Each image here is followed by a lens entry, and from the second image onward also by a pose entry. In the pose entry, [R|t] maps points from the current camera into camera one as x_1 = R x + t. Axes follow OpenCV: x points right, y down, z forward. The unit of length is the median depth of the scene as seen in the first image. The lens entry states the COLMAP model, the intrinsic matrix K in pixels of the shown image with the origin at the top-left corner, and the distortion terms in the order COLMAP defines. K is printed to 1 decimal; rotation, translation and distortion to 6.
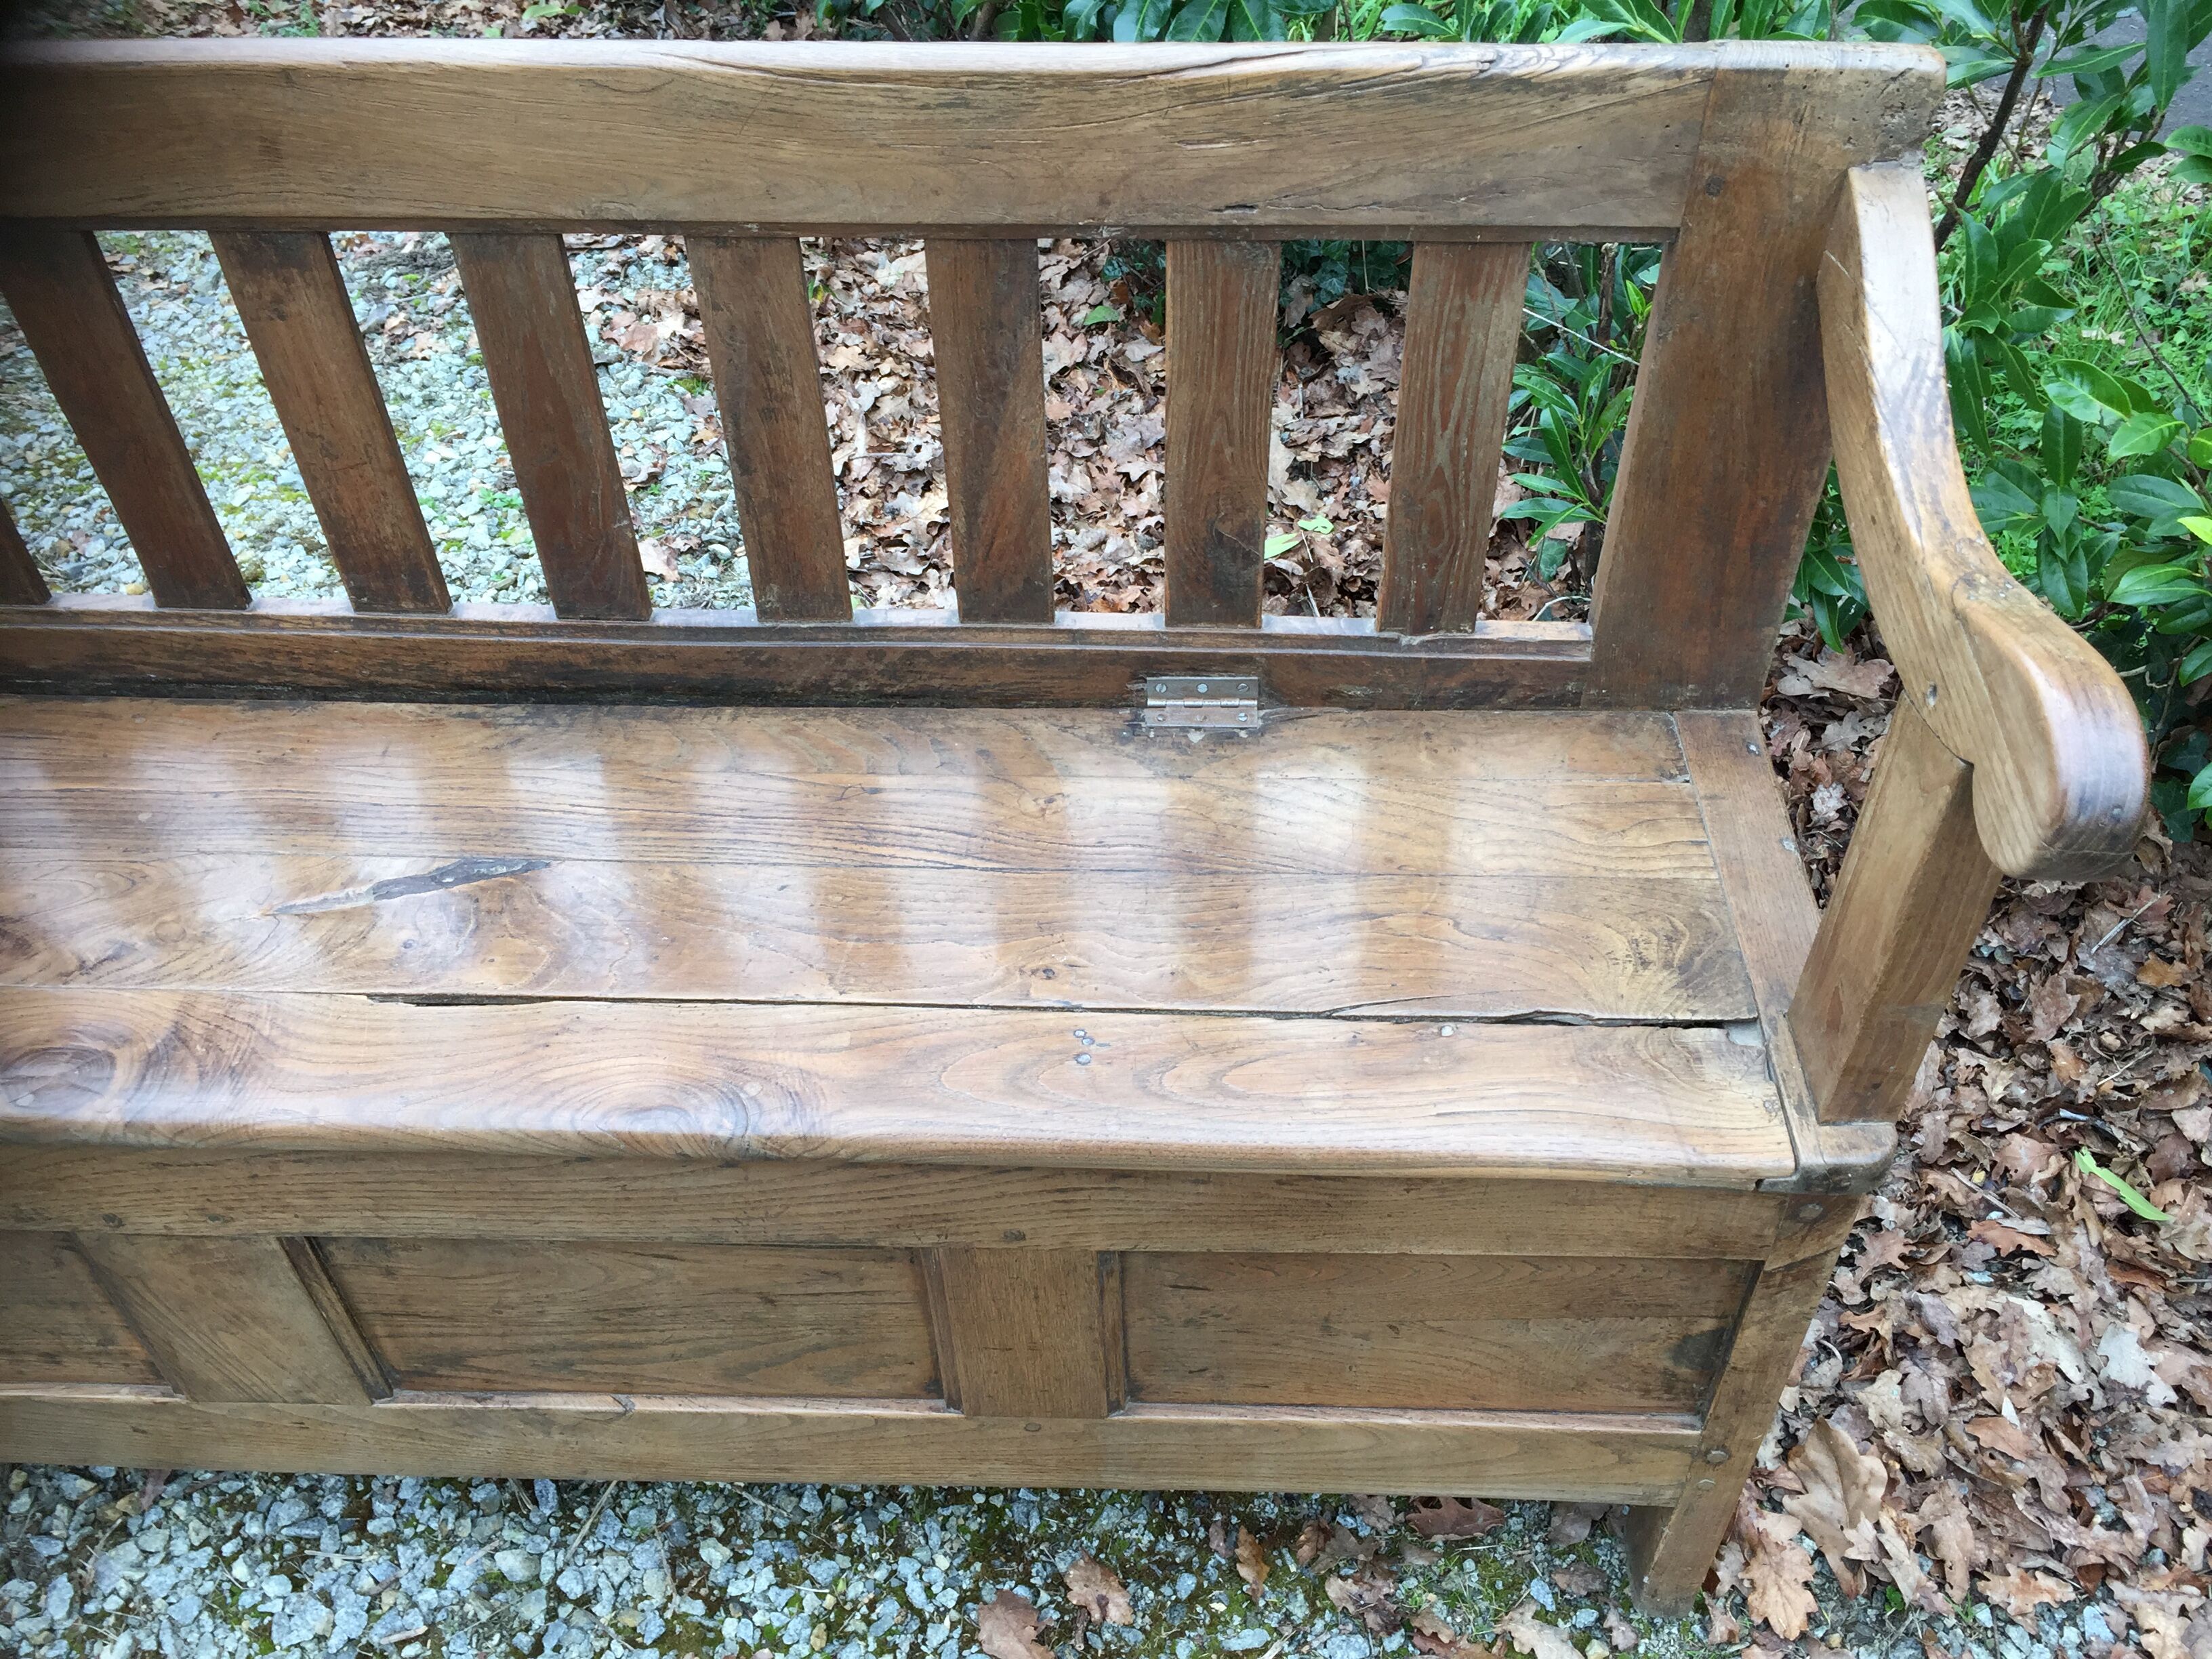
lens RADIAL K [[1889.3, 0, 1130.2], [0, 1889.3, 824.4], [0, 0, 1]] dist [0.091839, -0.121946]
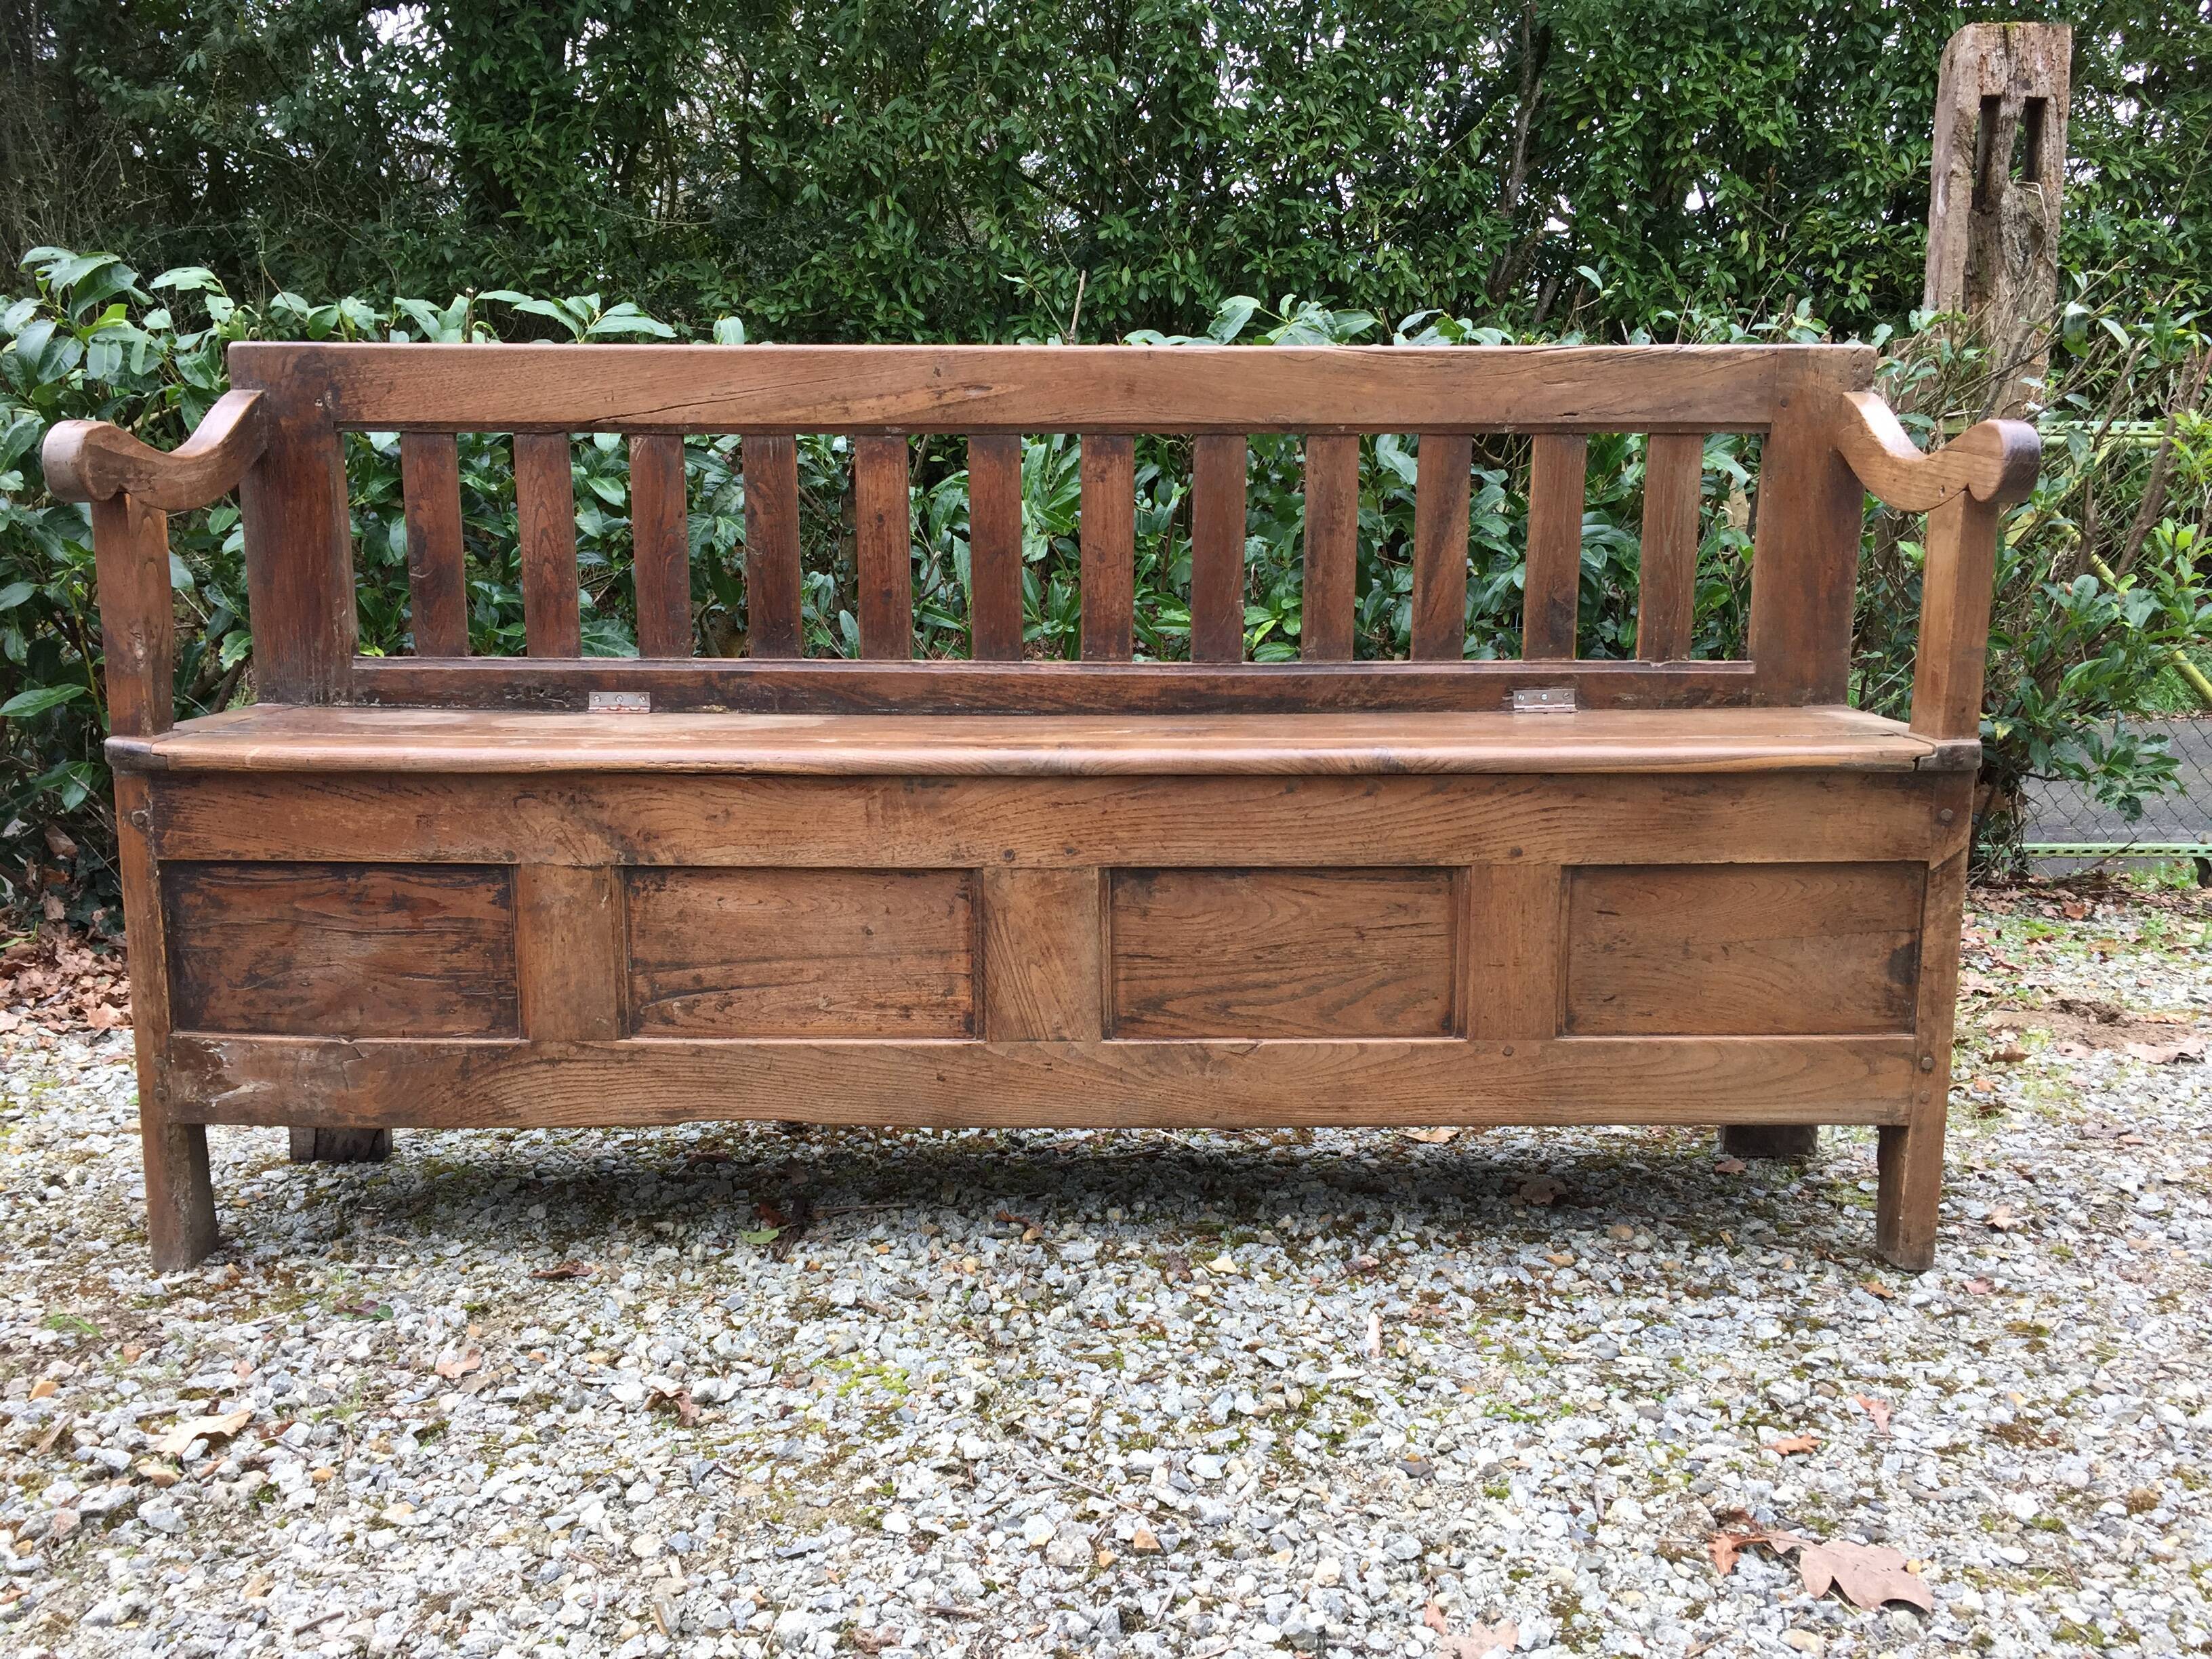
lens RADIAL K [[1879.8, 0, 1116.1], [0, 1879.8, 826.3], [0, 0, 1]] dist [0.085654, -0.106696]
pose [[0.998807, 0.009850, 0.047830, -0.403378], [0.018167, 0.834204, -0.551157, 0.901470], [-0.045328, 0.551369, 0.833029, -0.378308]]
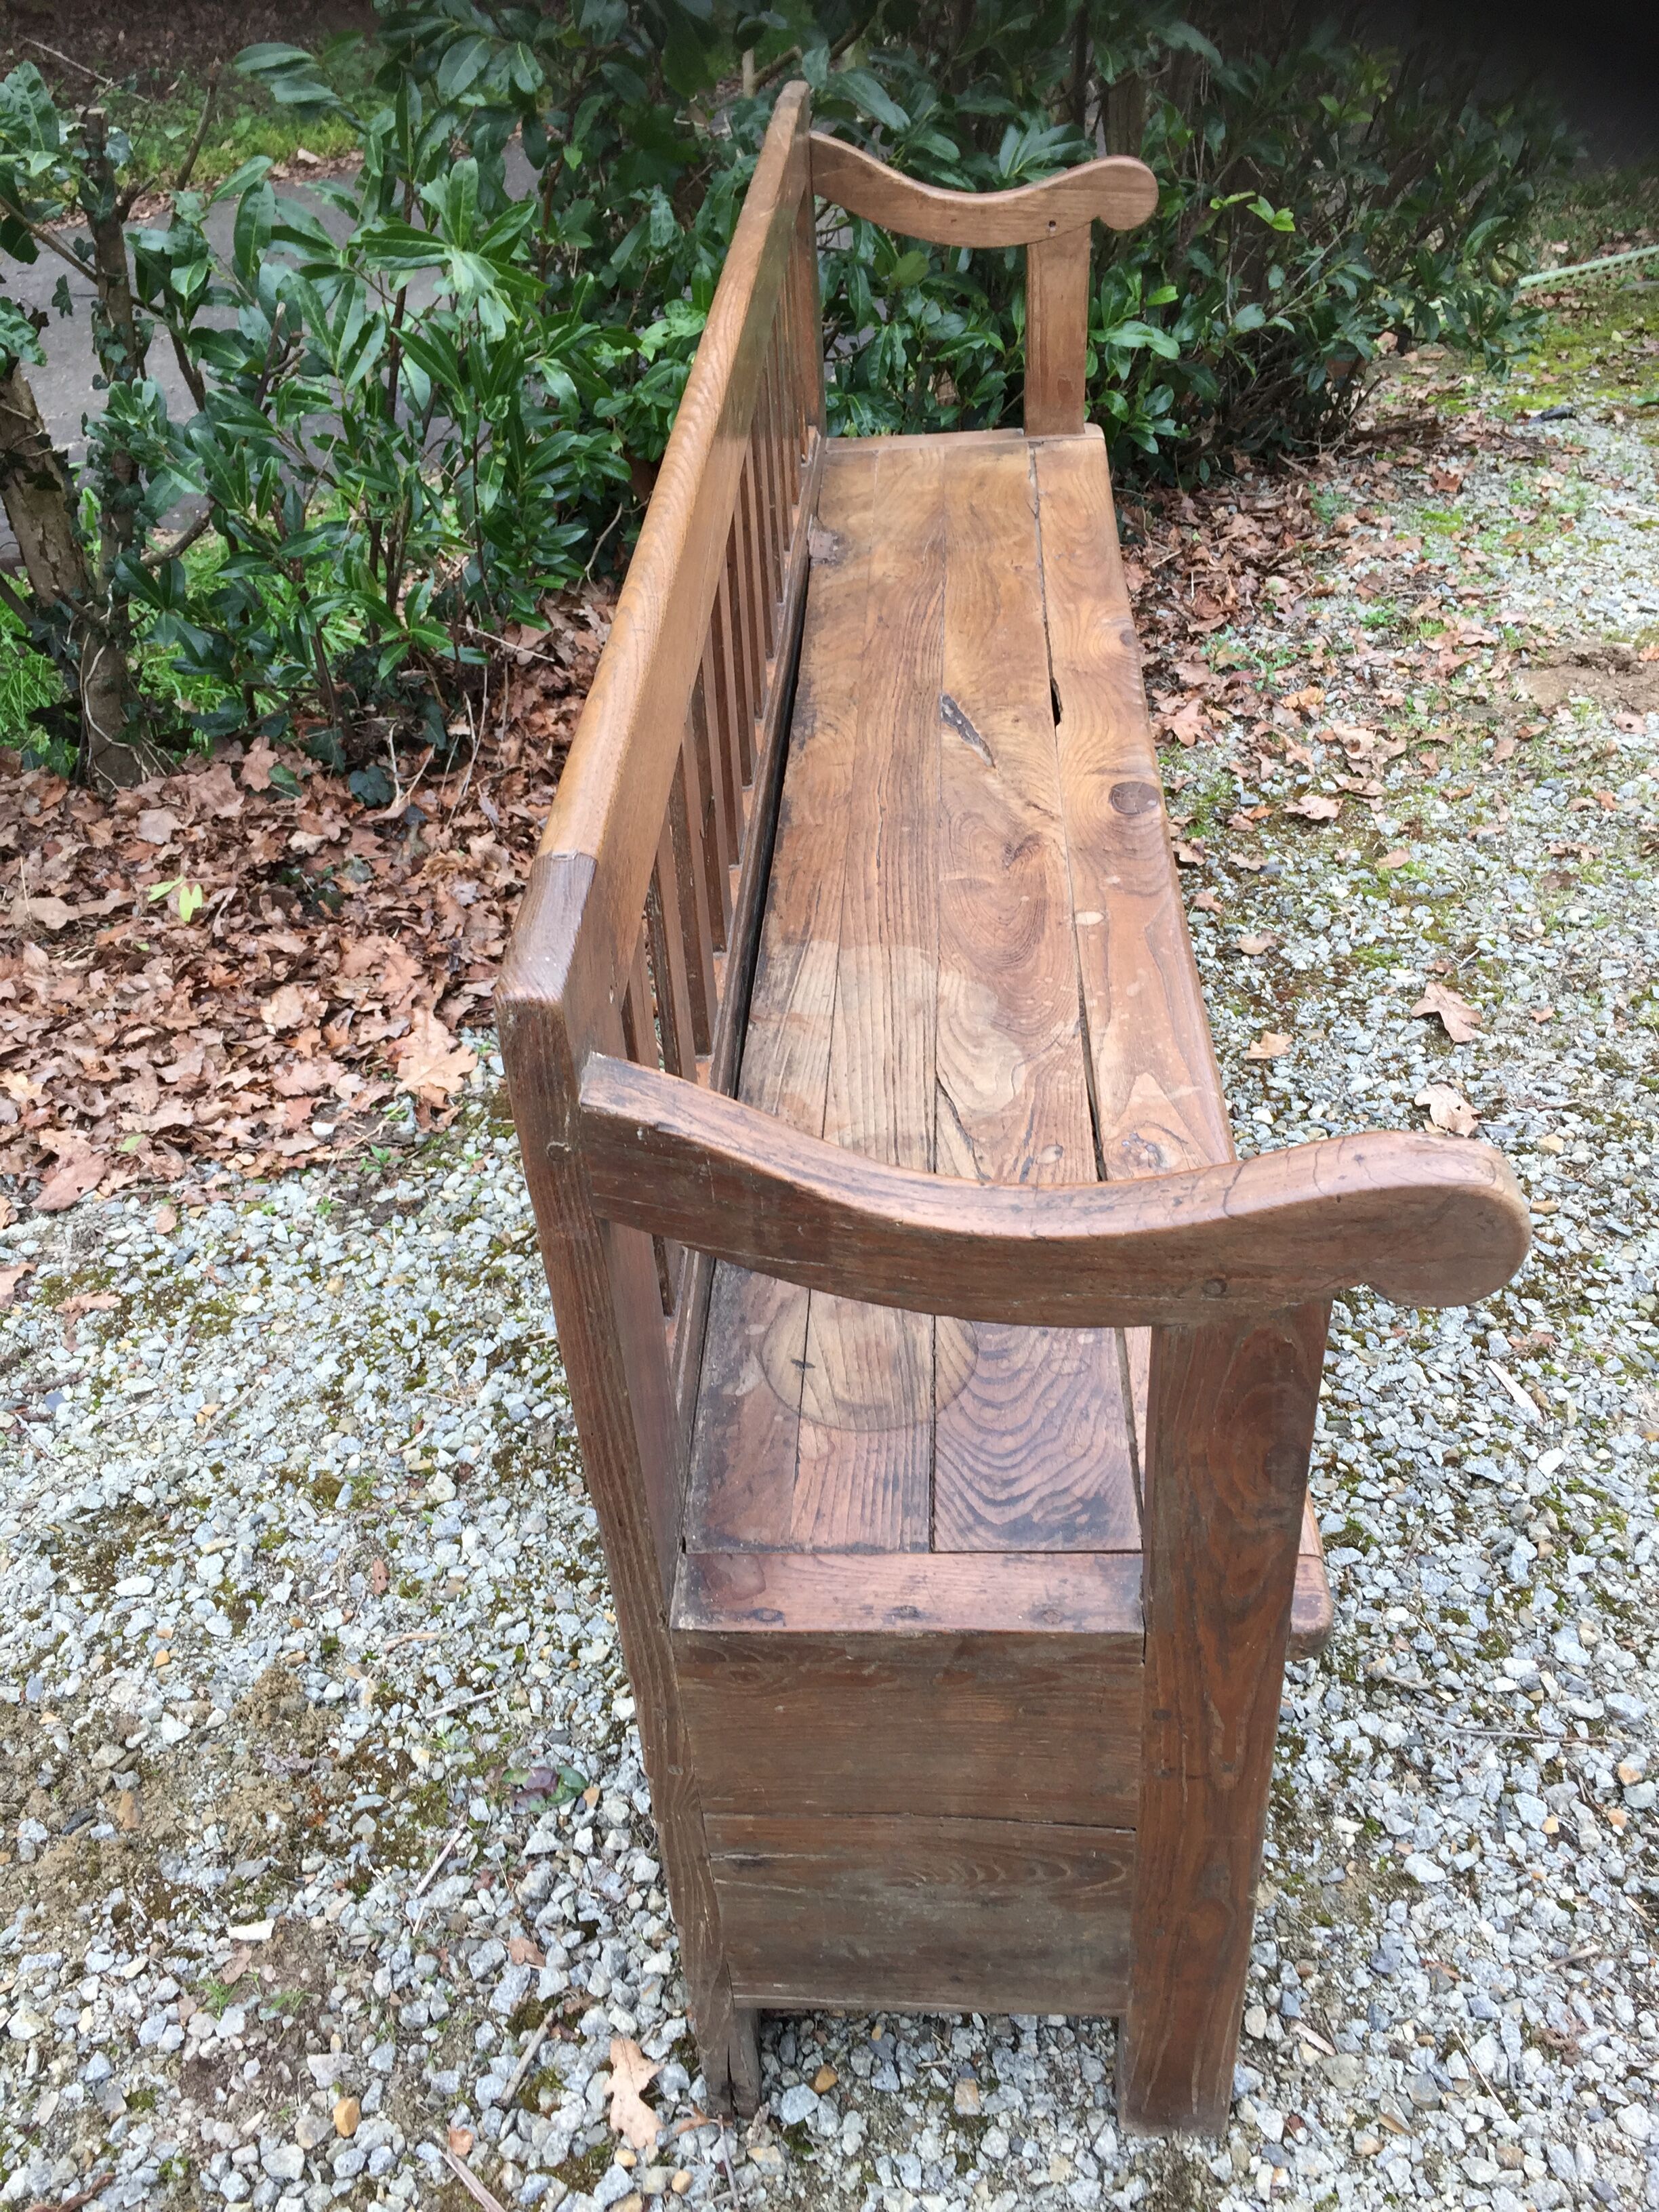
lens RADIAL K [[1889.3, 0, 824.0], [0, 1889.3, 1112.6], [0, 0, 1]] dist [0.091839, -0.121946]
pose [[0.860034, -0.327520, 0.391244, -1.038323], [0.366186, 0.930171, -0.026282, 0.151758], [-0.355316, 0.165871, 0.919911, -0.197067]]
